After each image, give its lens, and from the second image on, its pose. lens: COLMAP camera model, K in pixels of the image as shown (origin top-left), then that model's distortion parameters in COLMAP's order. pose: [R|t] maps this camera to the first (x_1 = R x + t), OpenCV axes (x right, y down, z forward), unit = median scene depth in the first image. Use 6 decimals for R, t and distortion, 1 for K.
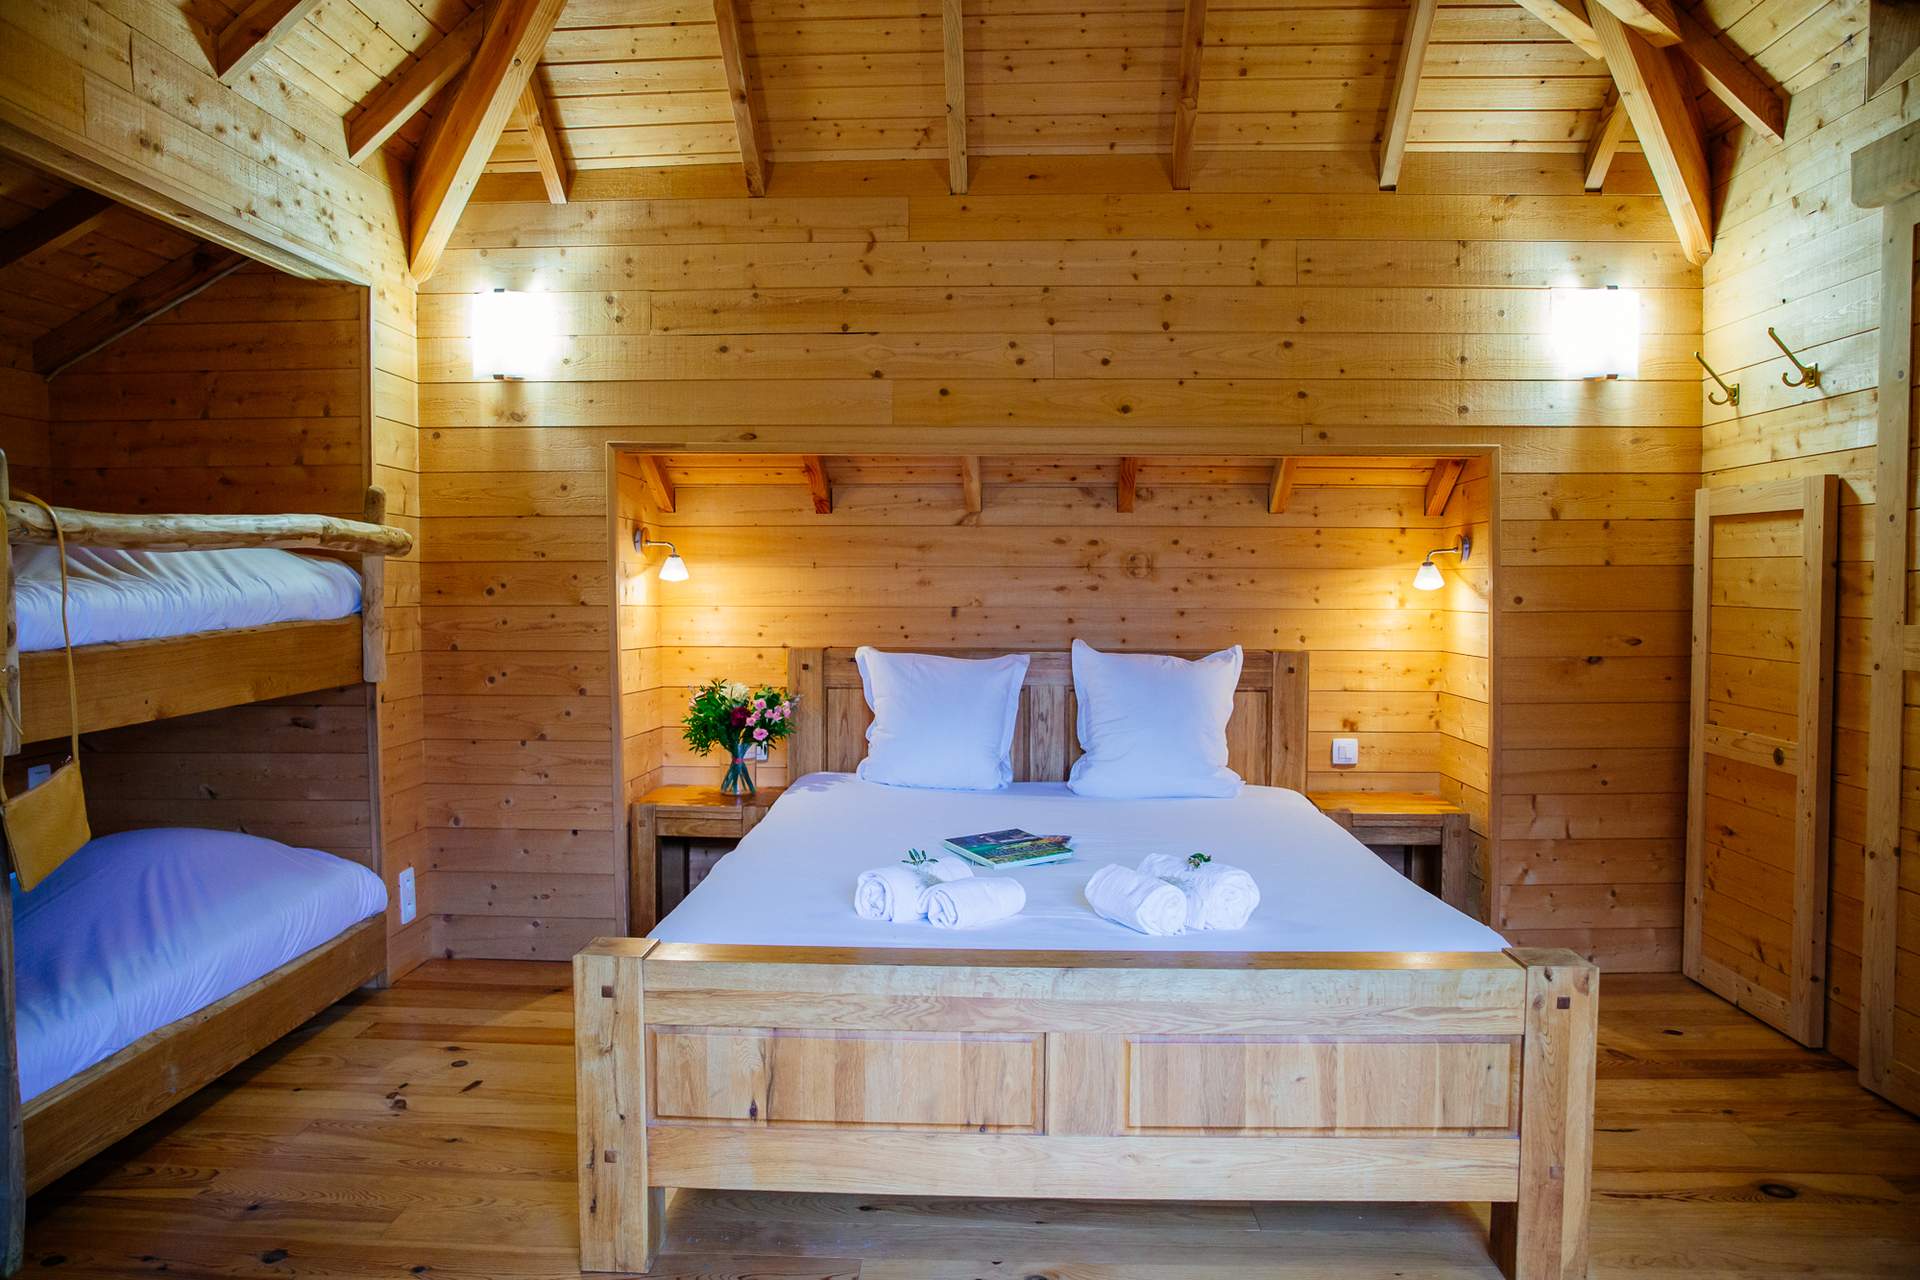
lens RADIAL K [[1311.9, 0, 960.0], [0, 1311.9, 640.0], [0, 0, 1]] dist [-0.121645, 0.105166]
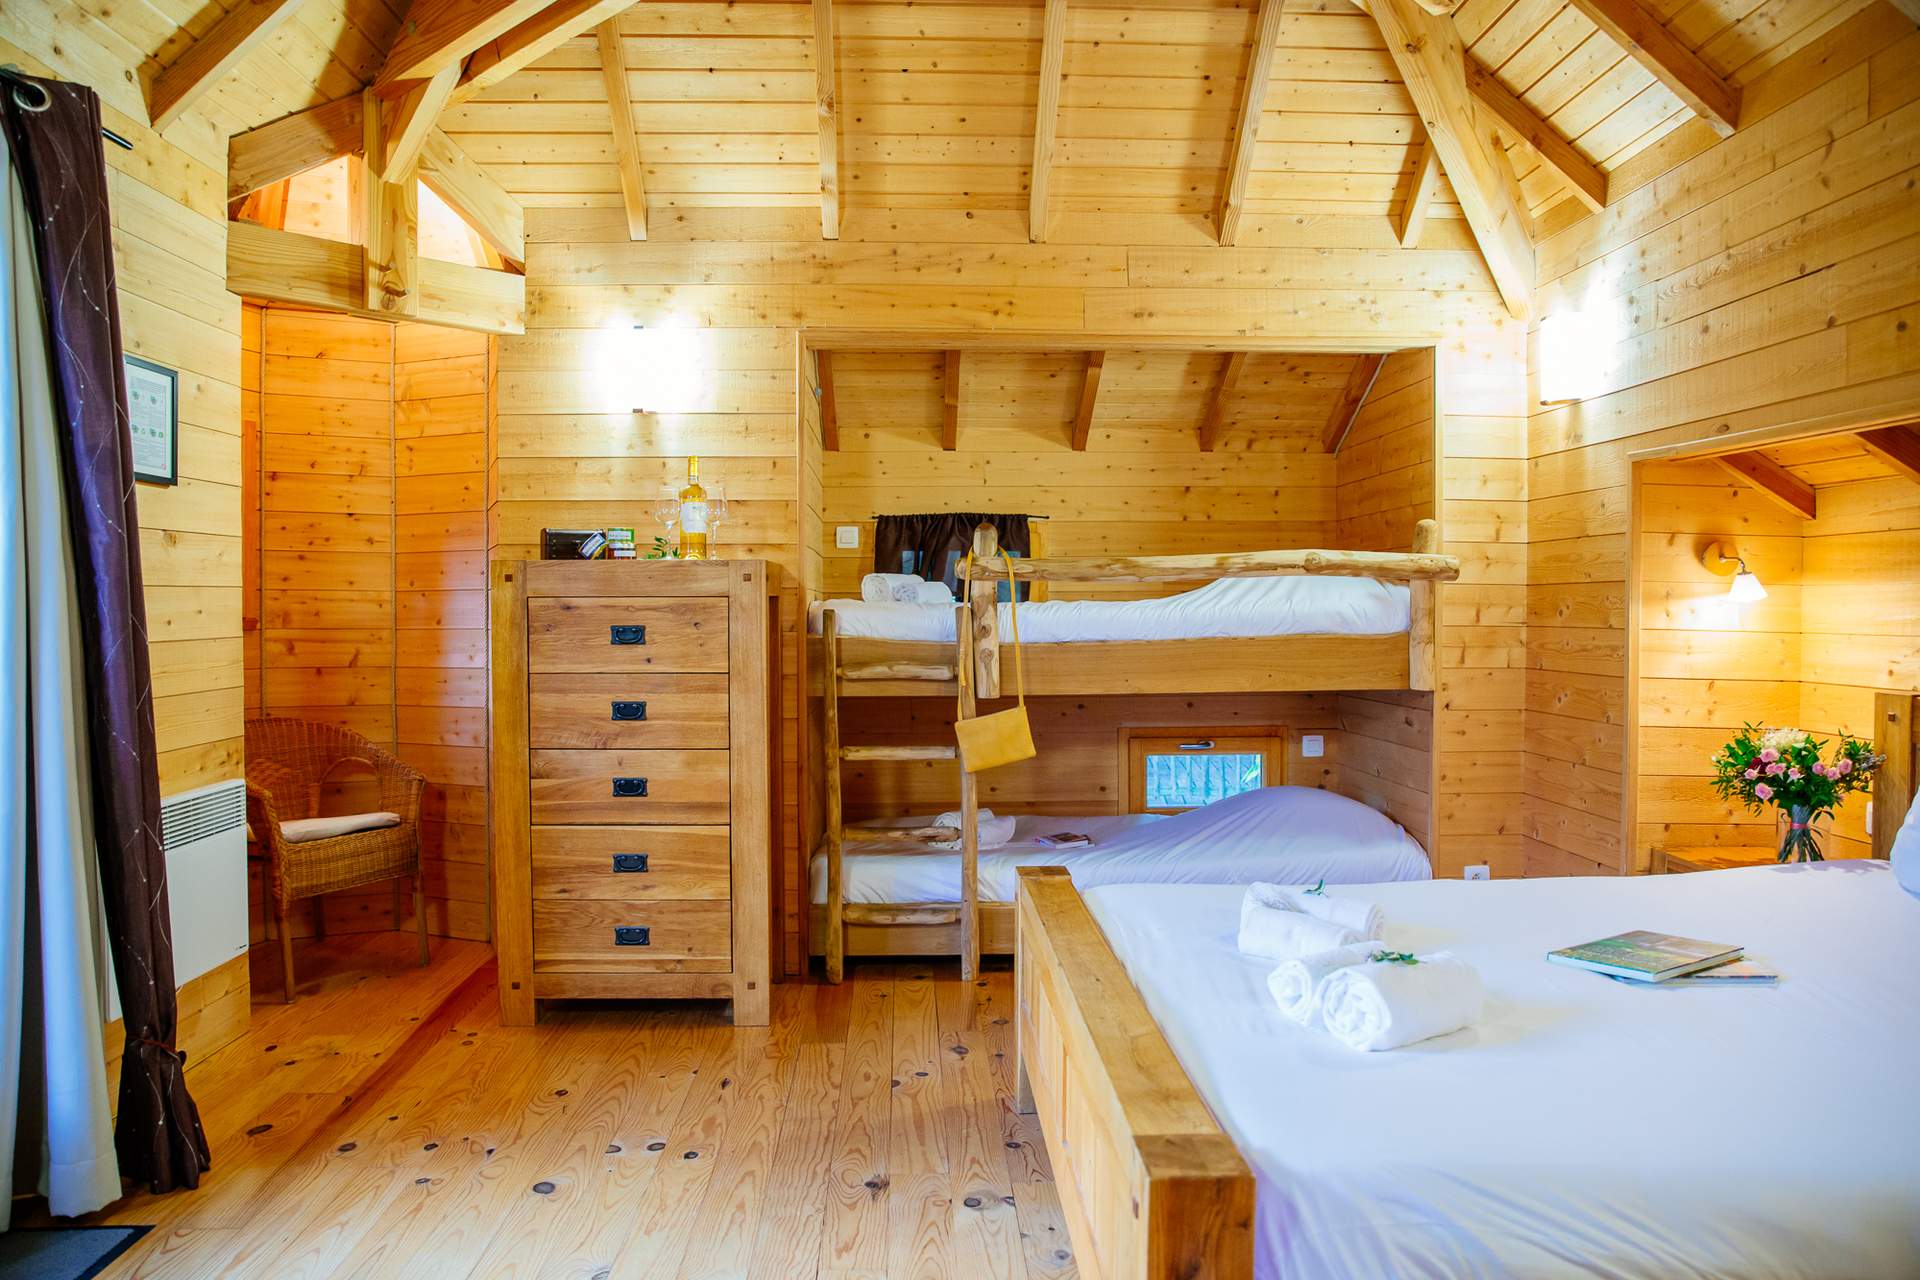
lens RADIAL K [[1311.9, 0, 960.0], [0, 1311.9, 640.0], [0, 0, 1]] dist [-0.121645, 0.105166]
pose [[0.076484, 0.026732, -0.996712, 0.616439], [-0.042895, 0.998803, 0.023497, -0.019866], [0.996148, 0.040957, 0.077539, 0.460475]]
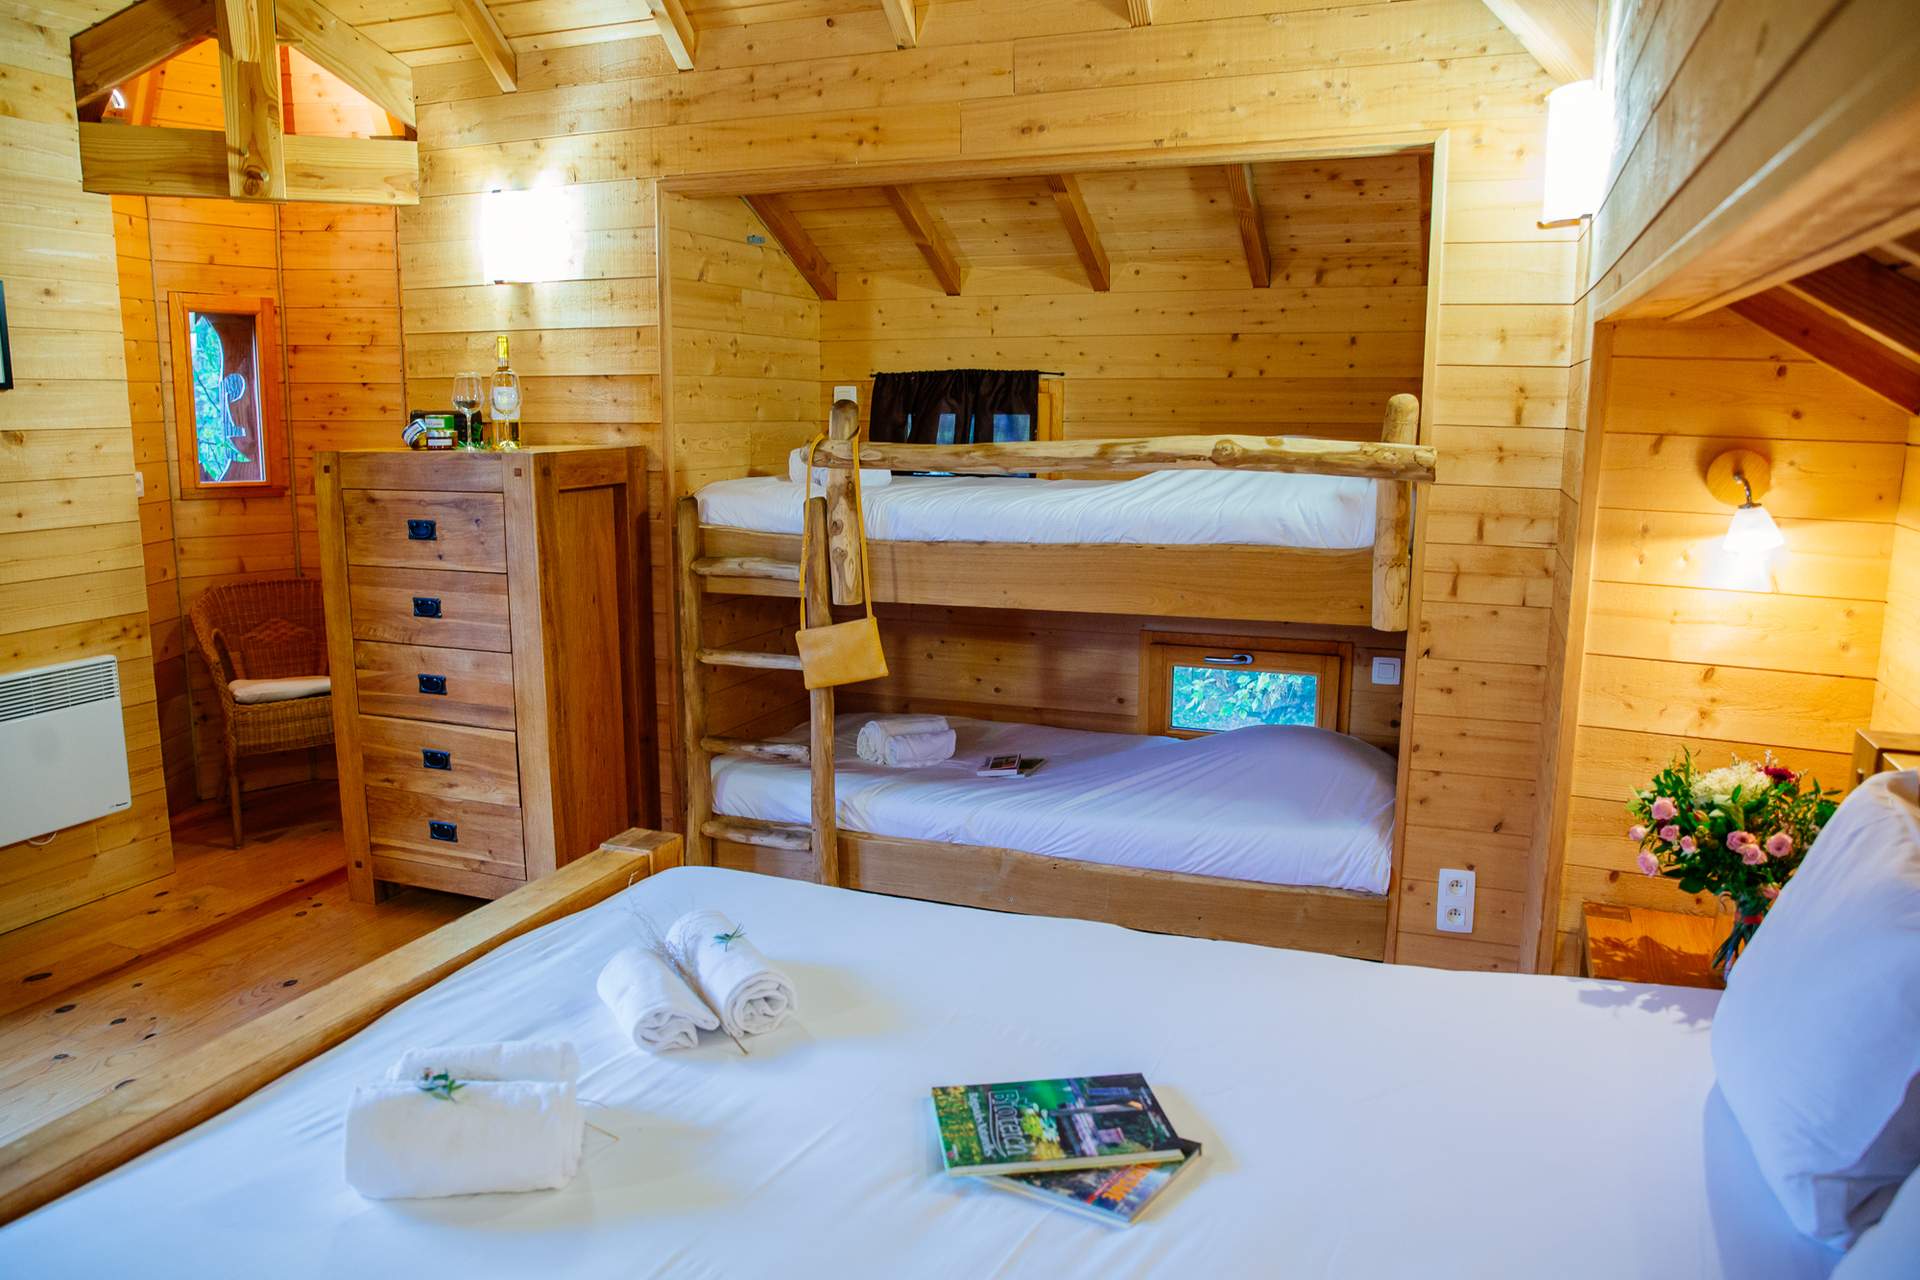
lens RADIAL K [[1360.6, 0, 960.0], [0, 1360.6, 640.0], [0, 0, 1]] dist [-0.115664, 0.091901]
pose [[-0.328858, 0.162502, -0.930293, 0.426185], [-0.043686, 0.981412, 0.186874, -0.104648], [0.943369, 0.102096, -0.315646, 0.940200]]
